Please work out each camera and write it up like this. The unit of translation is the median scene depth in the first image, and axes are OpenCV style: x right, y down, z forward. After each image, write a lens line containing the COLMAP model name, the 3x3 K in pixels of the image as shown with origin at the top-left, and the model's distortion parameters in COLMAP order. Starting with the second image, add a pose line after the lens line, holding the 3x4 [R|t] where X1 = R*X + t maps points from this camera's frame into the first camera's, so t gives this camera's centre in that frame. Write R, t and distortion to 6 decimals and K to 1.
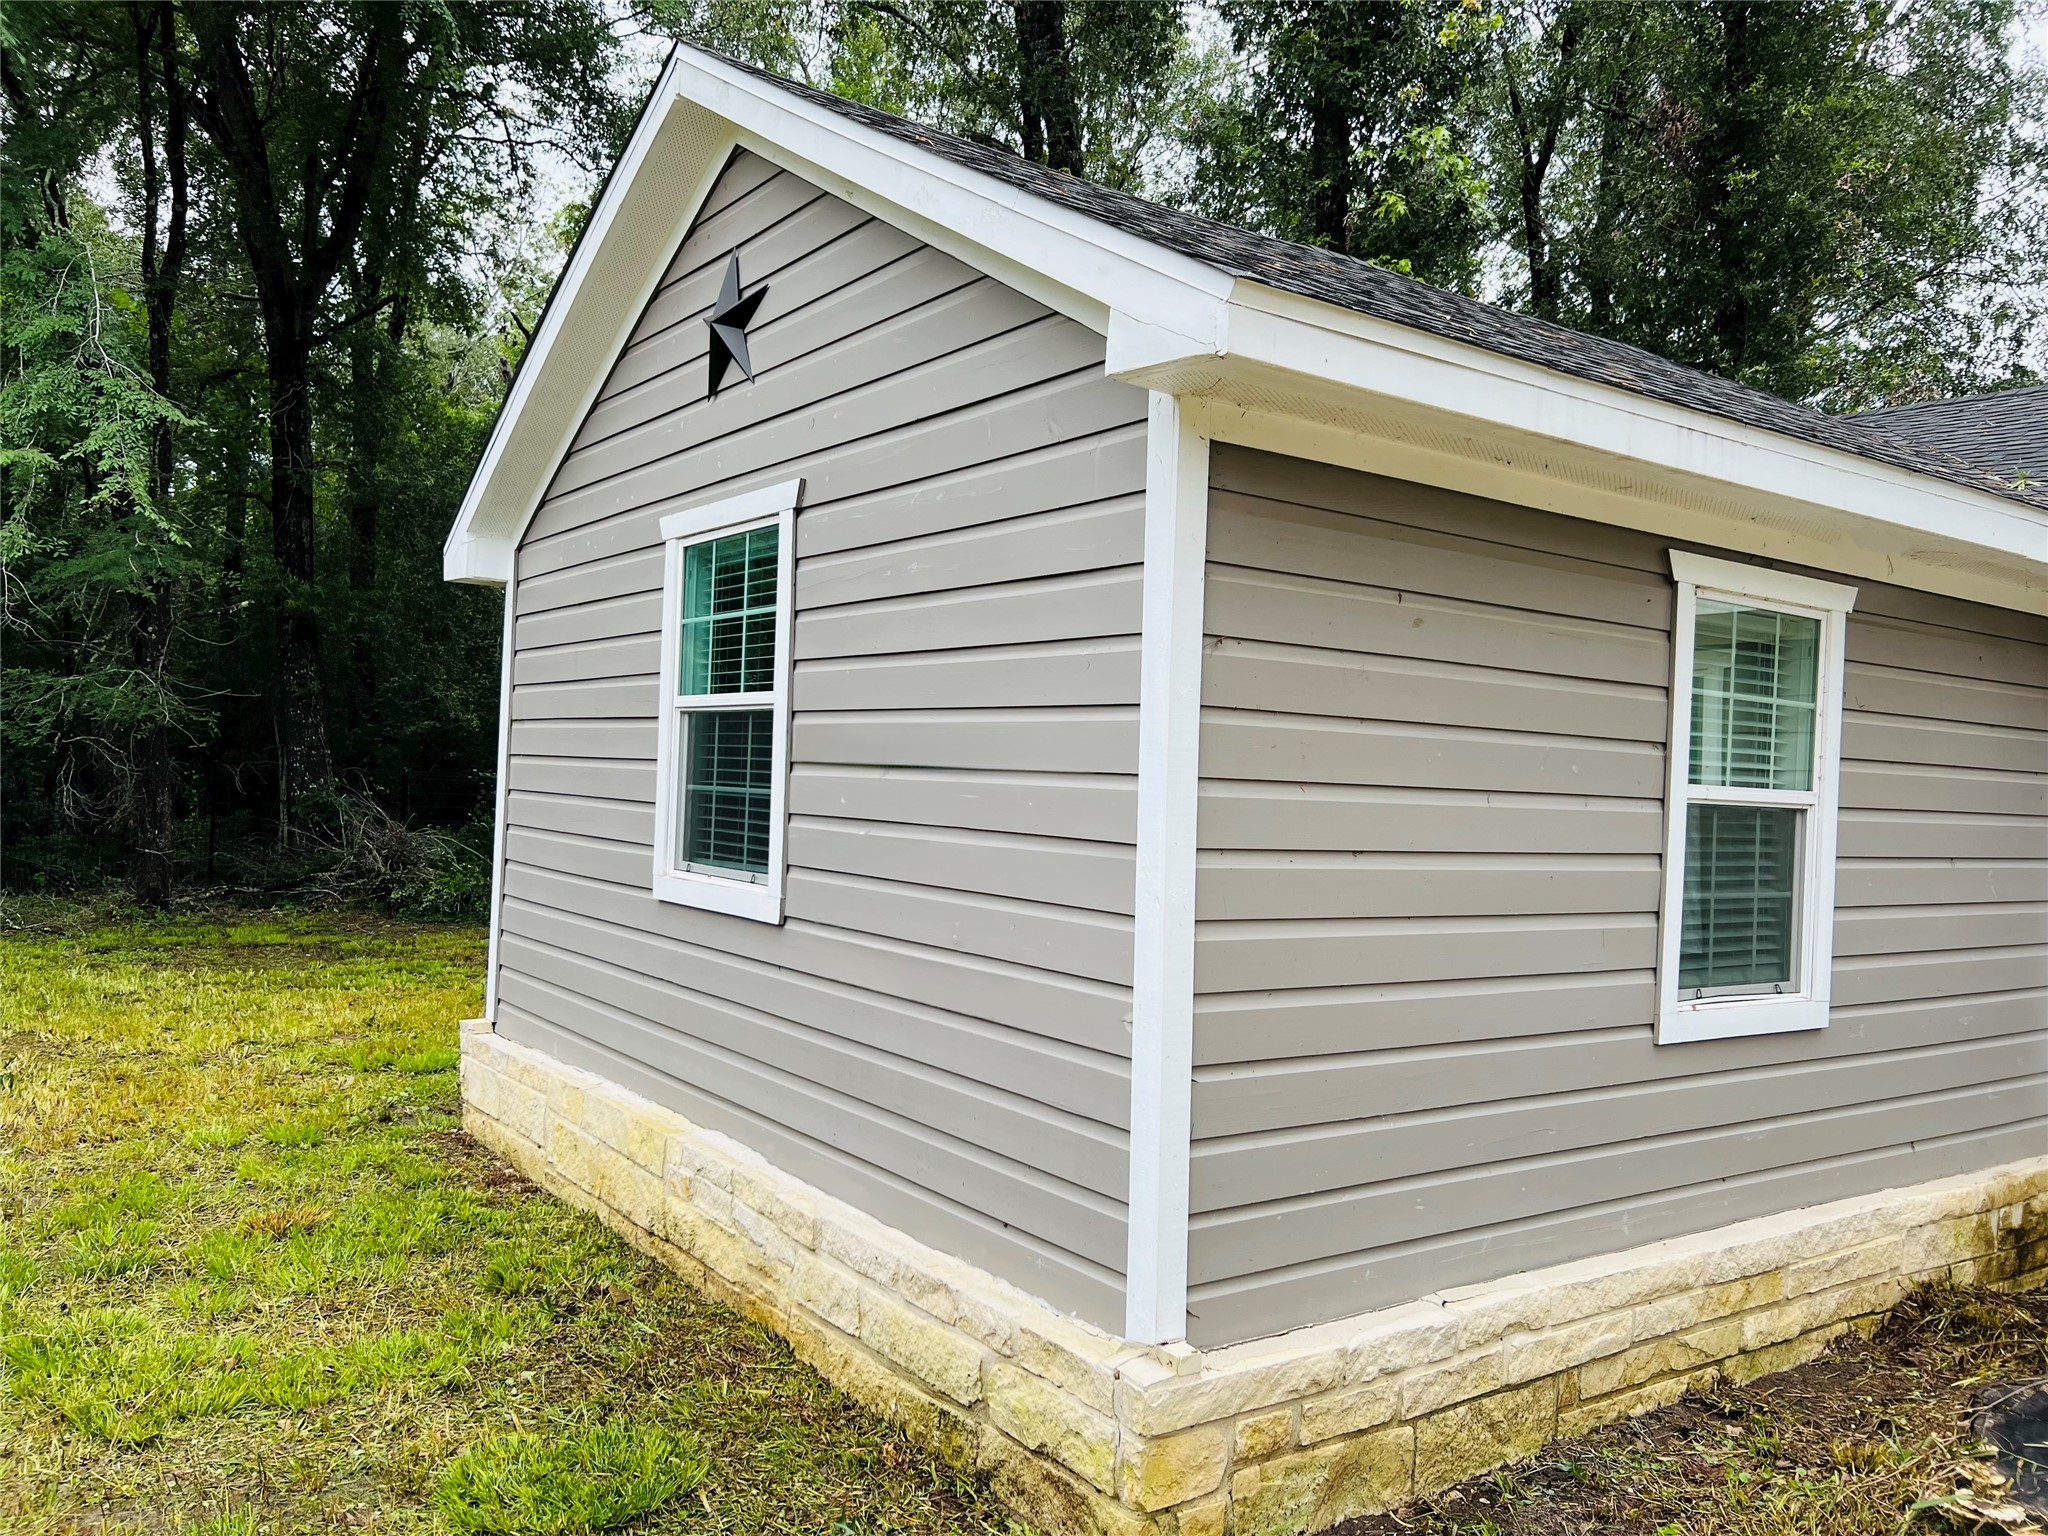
lens RADIAL K [[1584.1, 0, 1024.0], [0, 1584.1, 768.0], [0, 0, 1]] dist [0.074488, -0.093809]
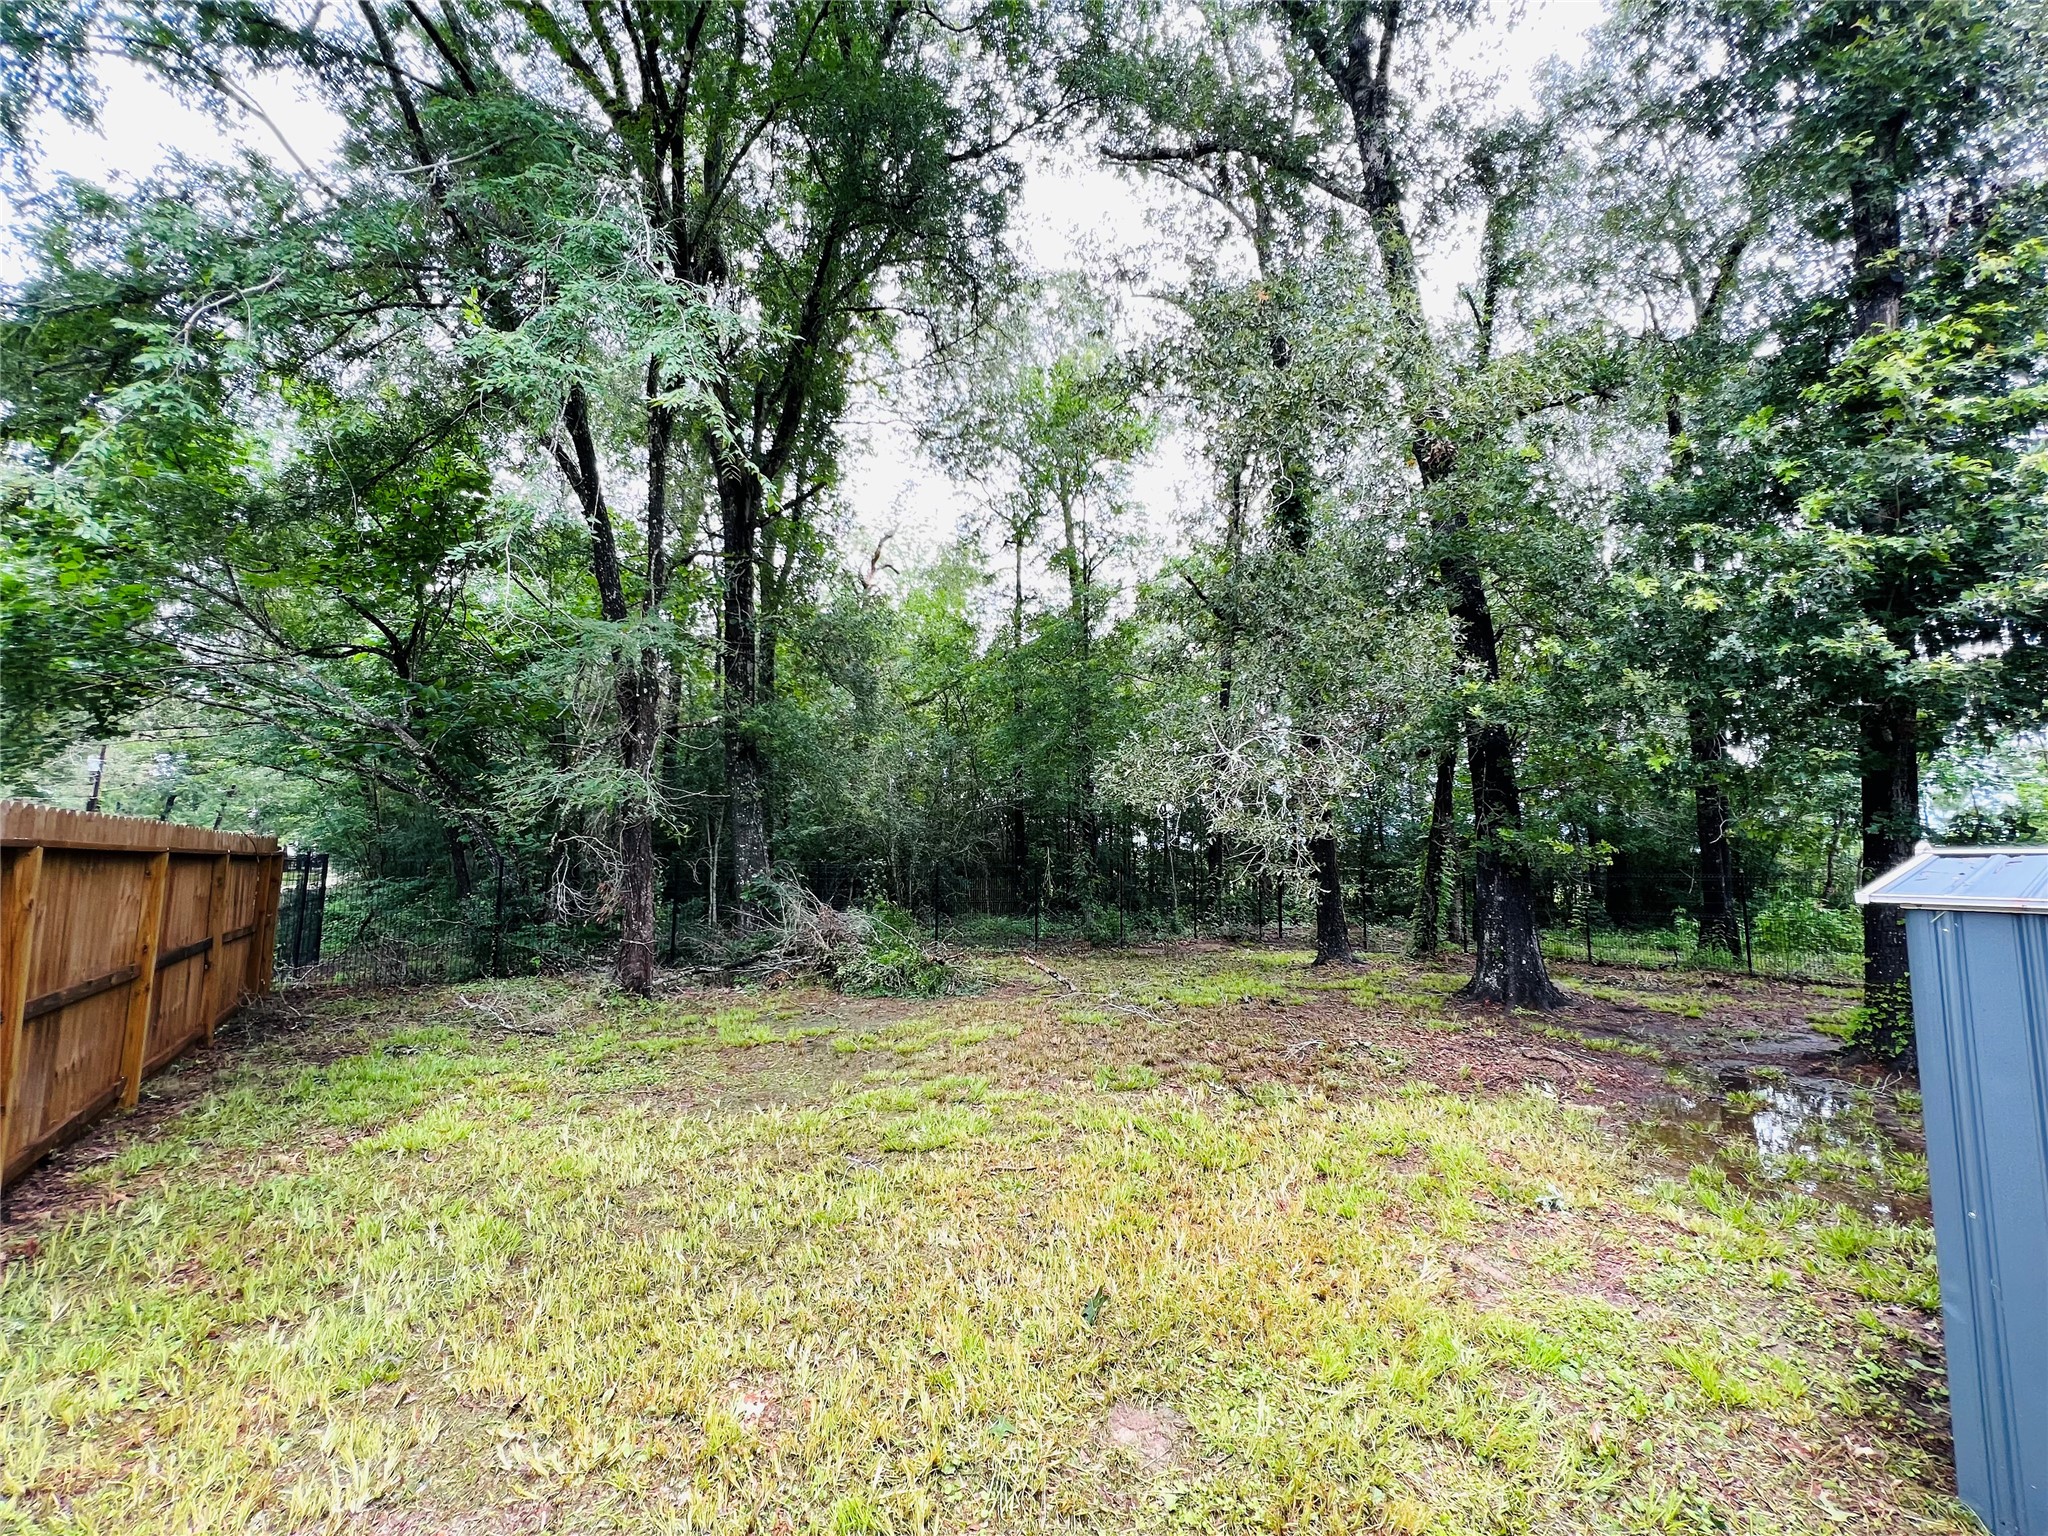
lens RADIAL K [[821.7, 0, 1011.9], [0, 821.7, 771.2], [0, 0, 1]] dist [0.003402, 0.000884]
pose [[0.998897, -0.033719, -0.032688, -0.244866], [0.030271, 0.994450, -0.100762, 0.001181], [0.035904, 0.099662, 0.994373, 0.408062]]
